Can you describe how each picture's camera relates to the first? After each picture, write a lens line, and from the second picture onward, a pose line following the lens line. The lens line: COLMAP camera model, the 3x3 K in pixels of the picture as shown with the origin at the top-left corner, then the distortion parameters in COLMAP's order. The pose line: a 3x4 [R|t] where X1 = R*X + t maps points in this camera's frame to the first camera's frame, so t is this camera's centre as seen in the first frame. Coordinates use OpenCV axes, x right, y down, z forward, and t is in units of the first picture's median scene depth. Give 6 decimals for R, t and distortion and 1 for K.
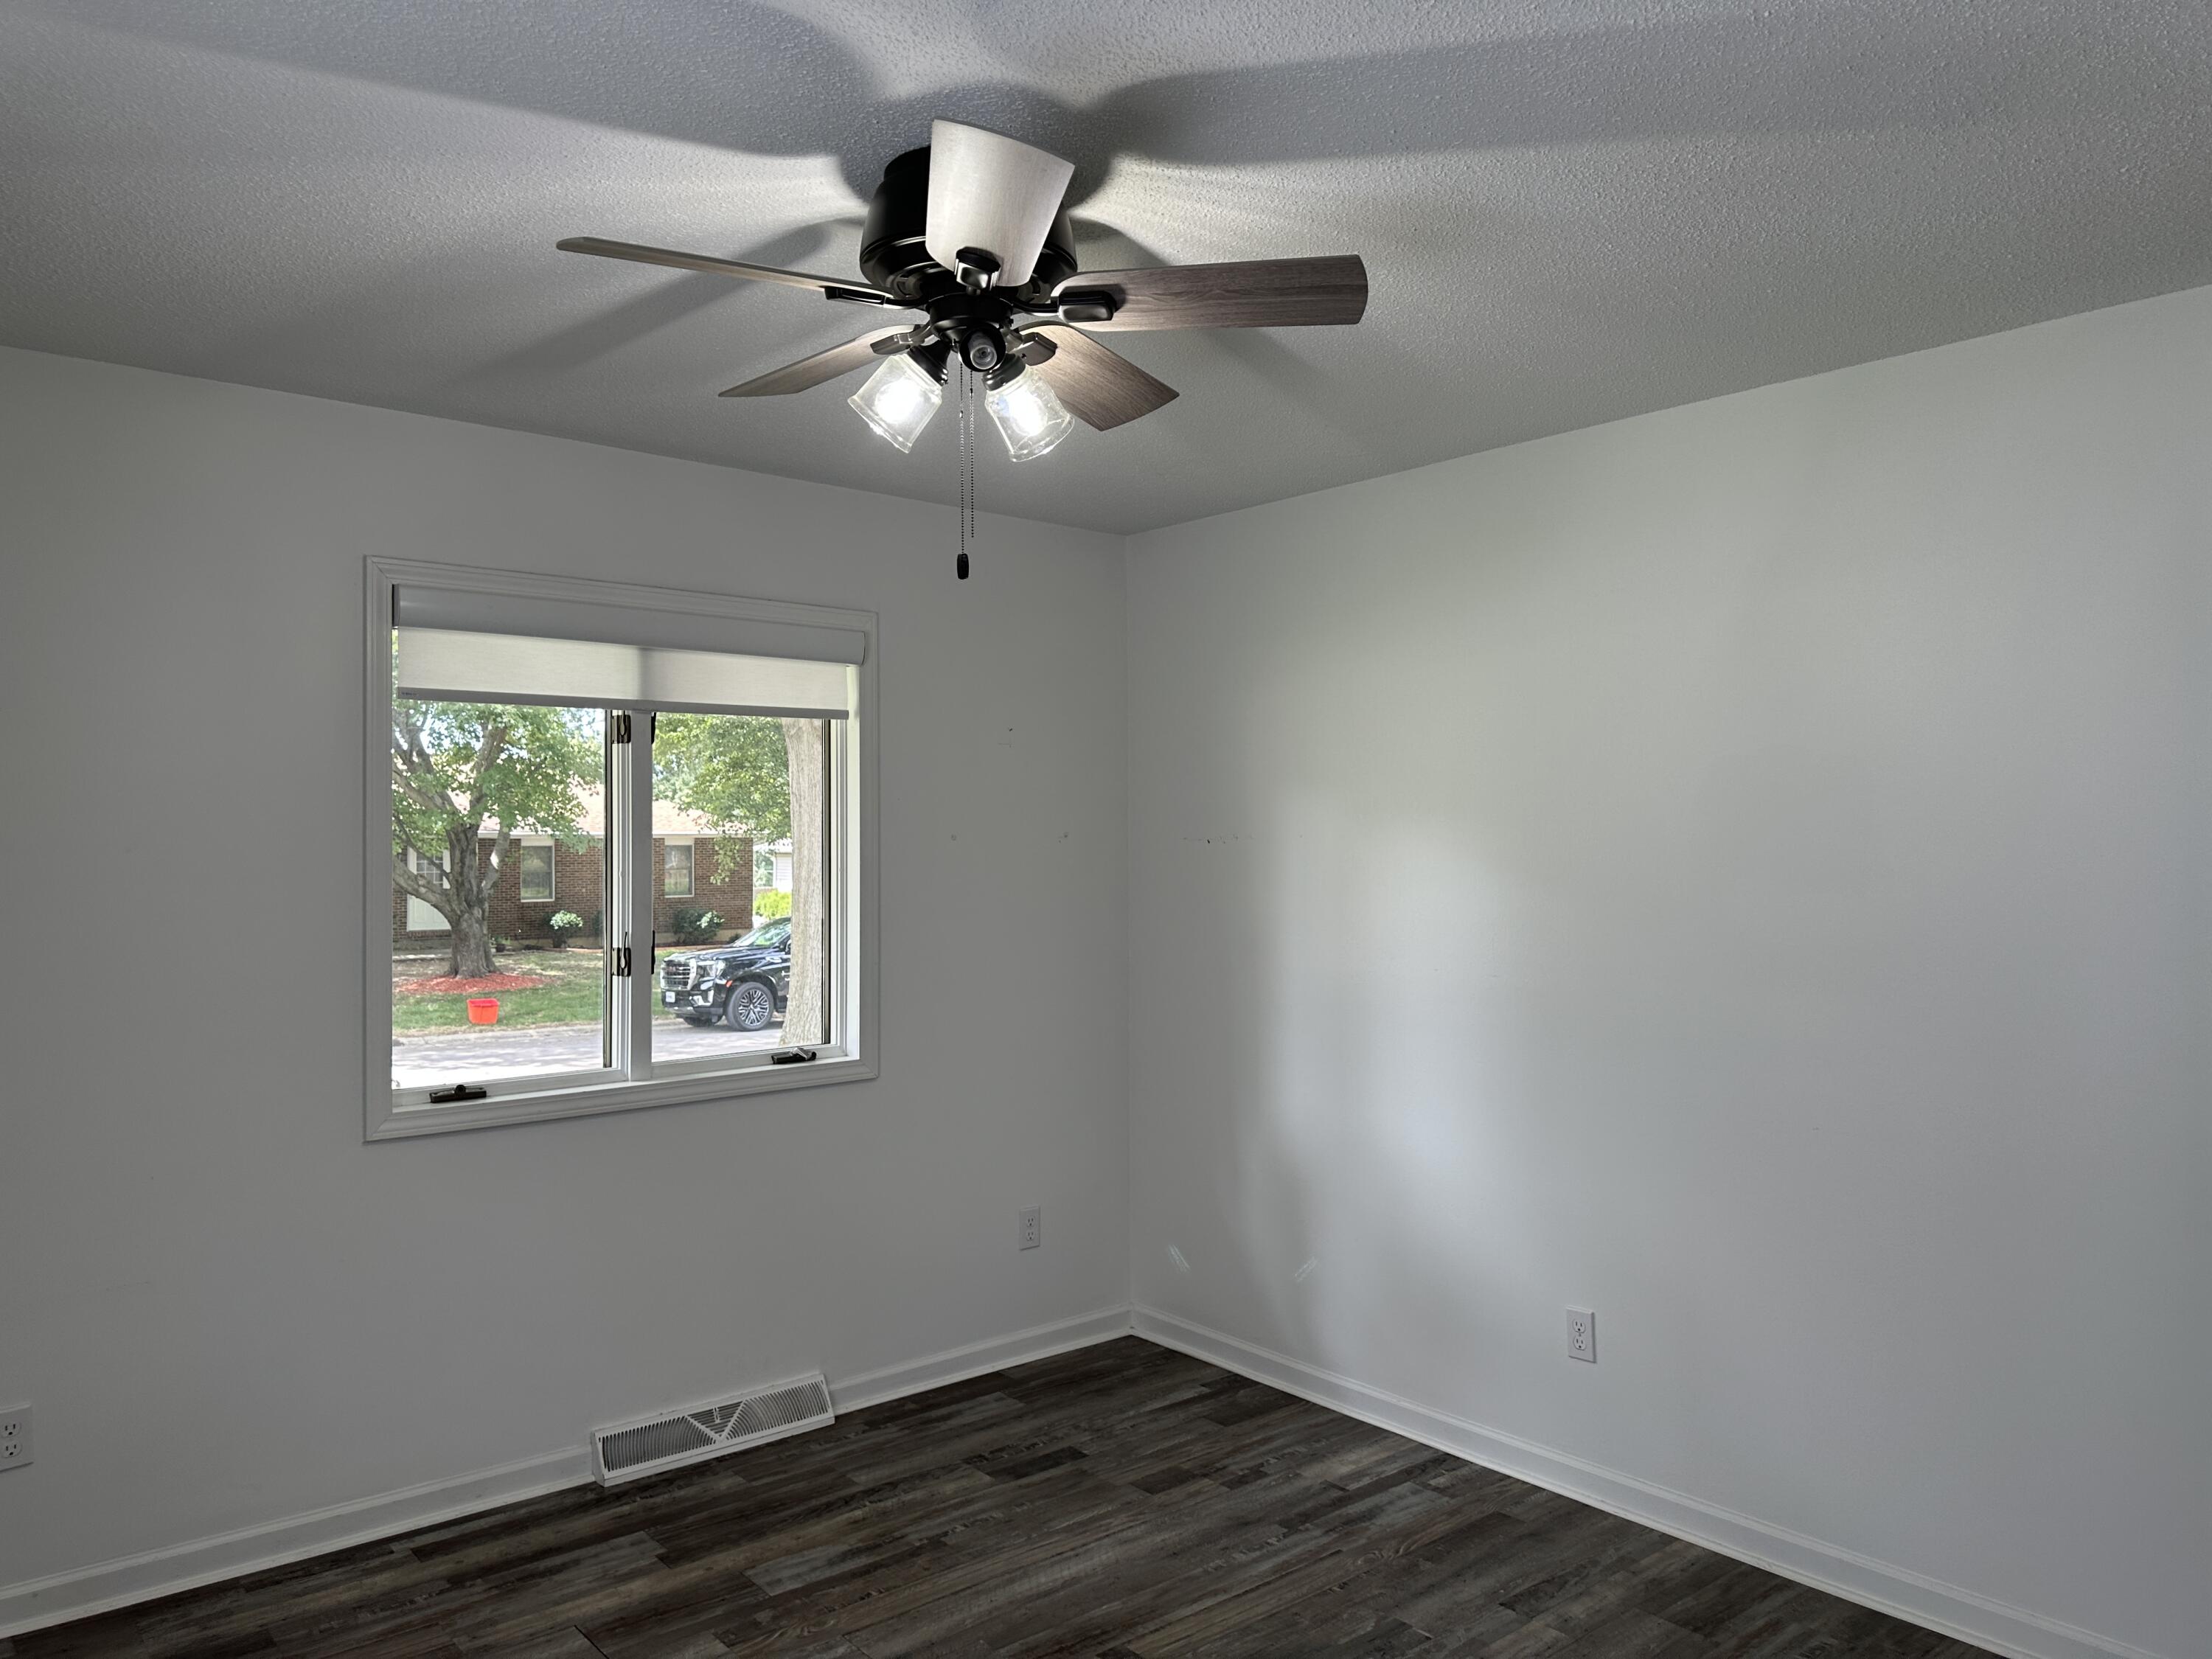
lens RADIAL K [[1550.9, 0, 1101.7], [0, 1550.9, 827.9], [0, 0, 1]] dist [0.054720, -0.052014]
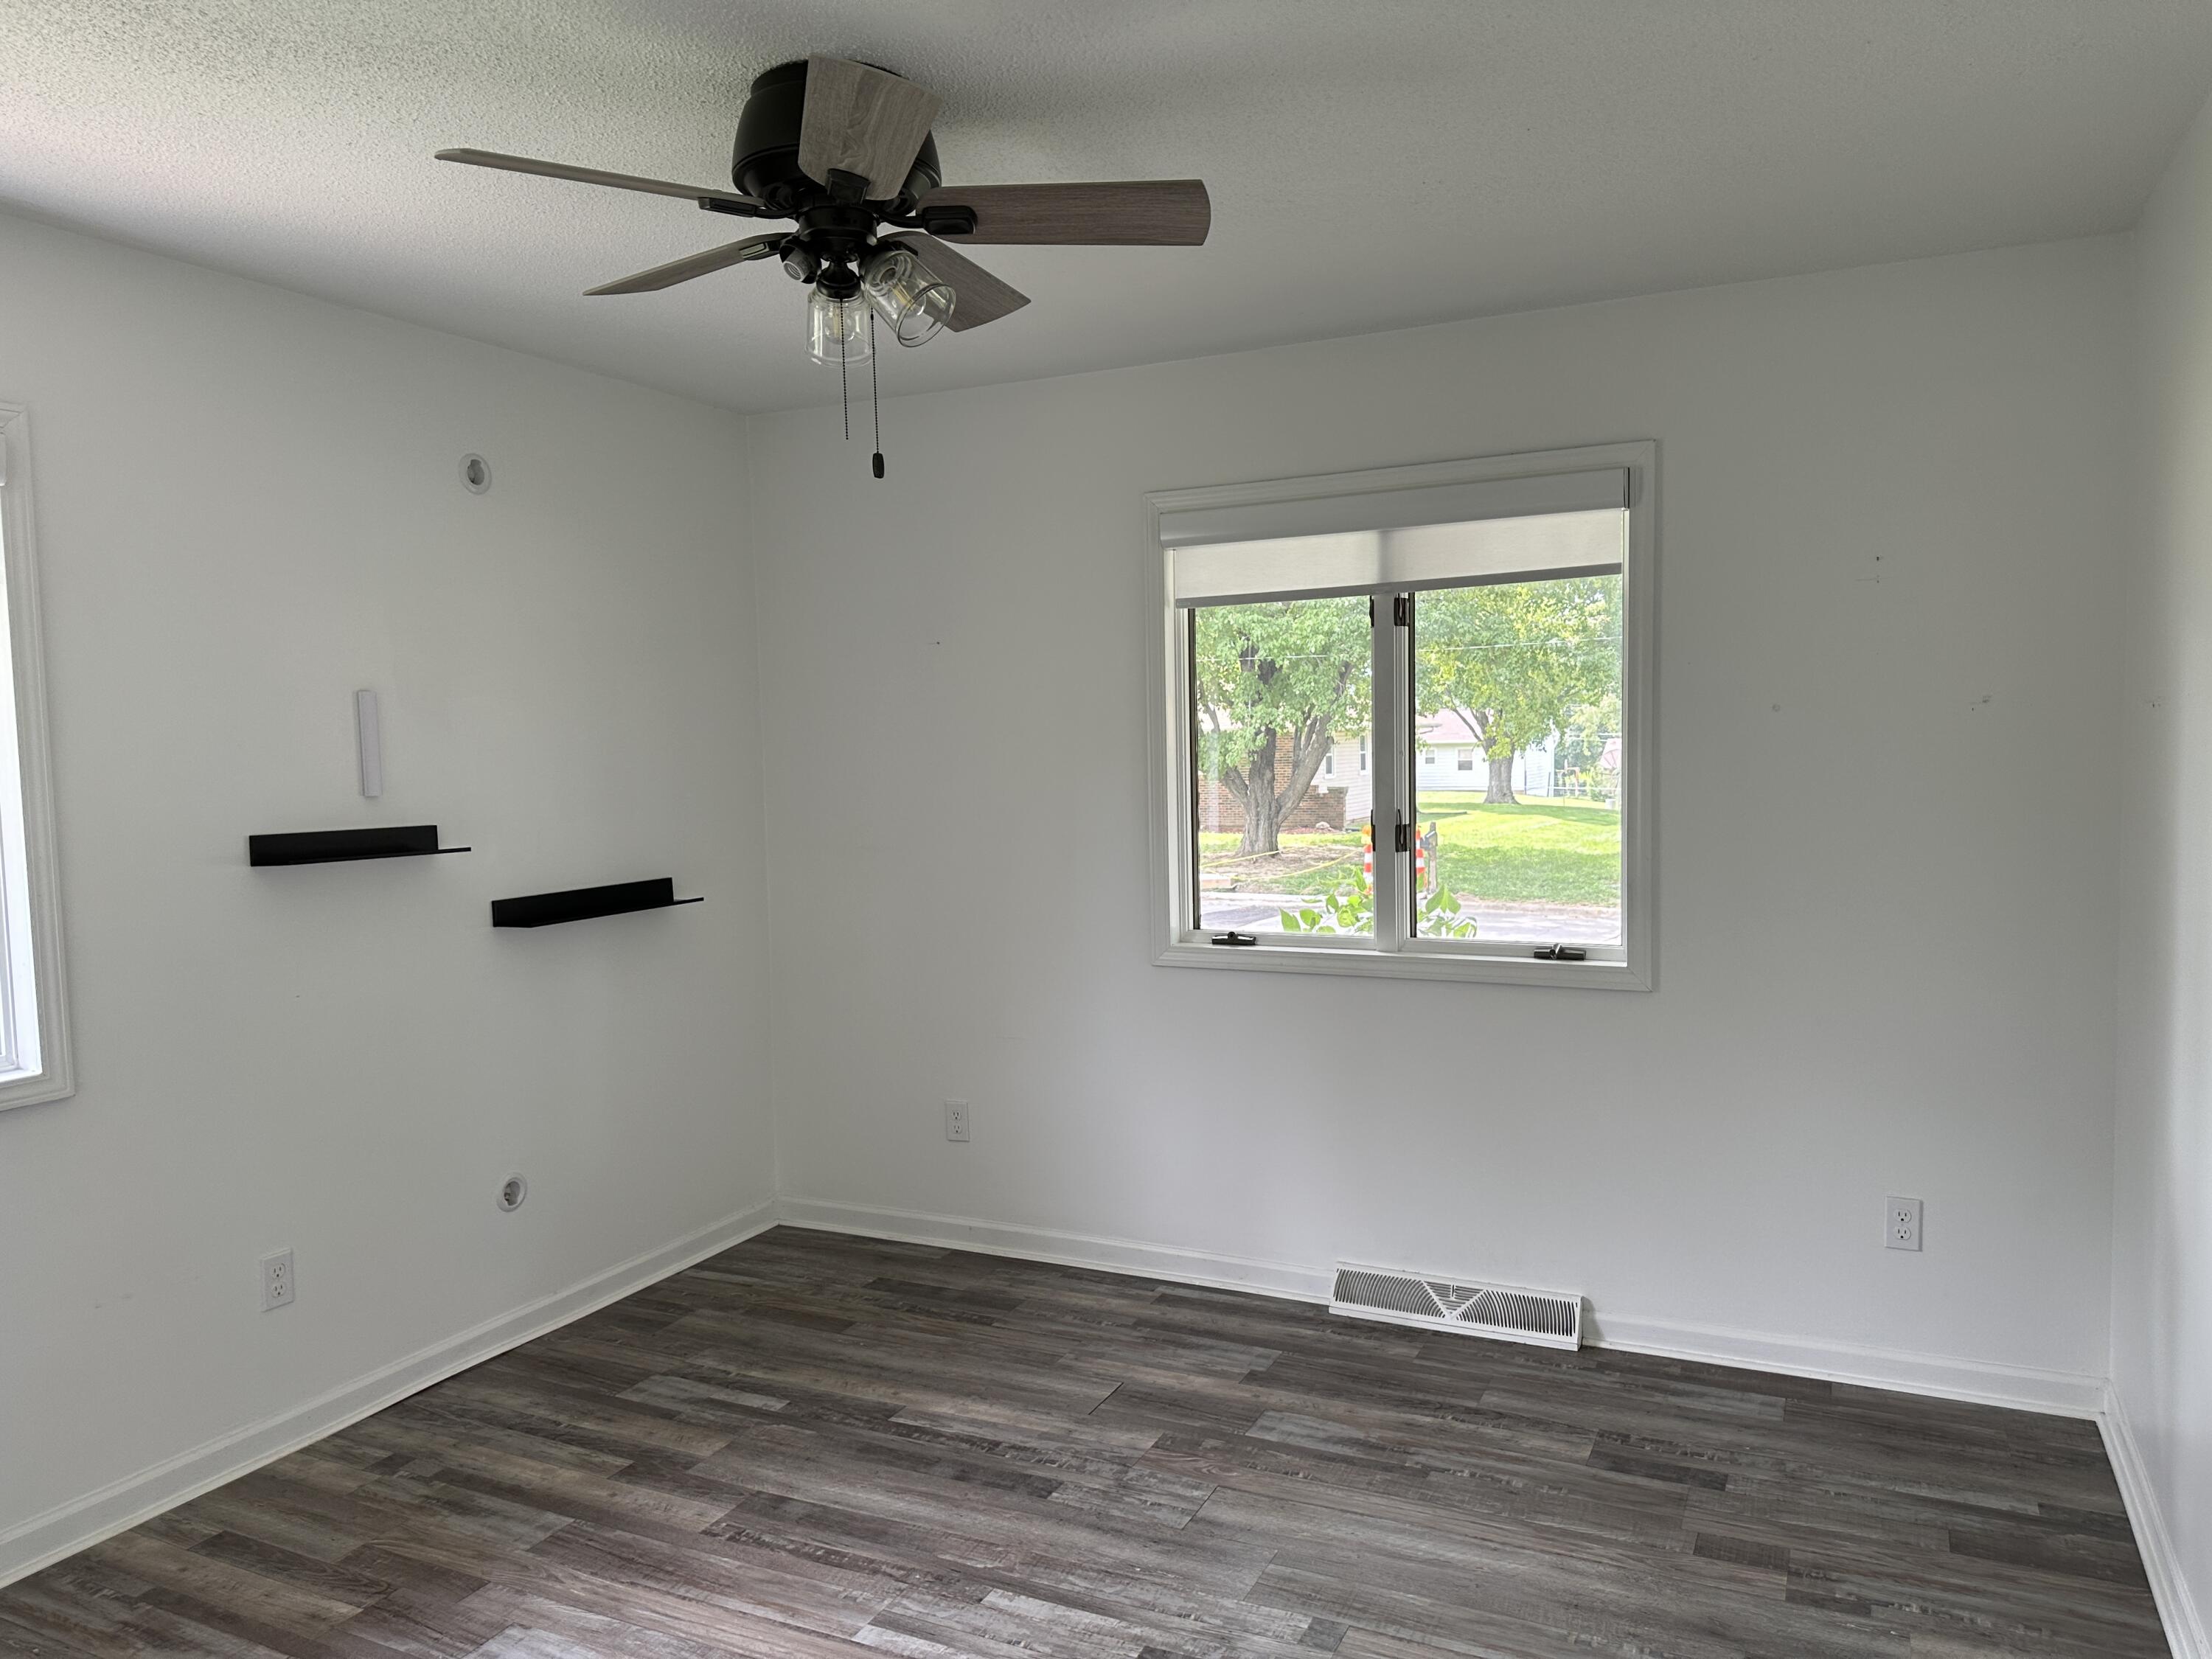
lens RADIAL K [[1550.9, 0, 1114.1], [0, 1550.9, 828.9], [0, 0, 1]] dist [0.054720, -0.052014]
pose [[0.436368, 0.051517, -0.898292, 0.578264], [0.021860, 0.997458, 0.067823, 0.006634], [0.899503, -0.049232, 0.434132, 0.410383]]
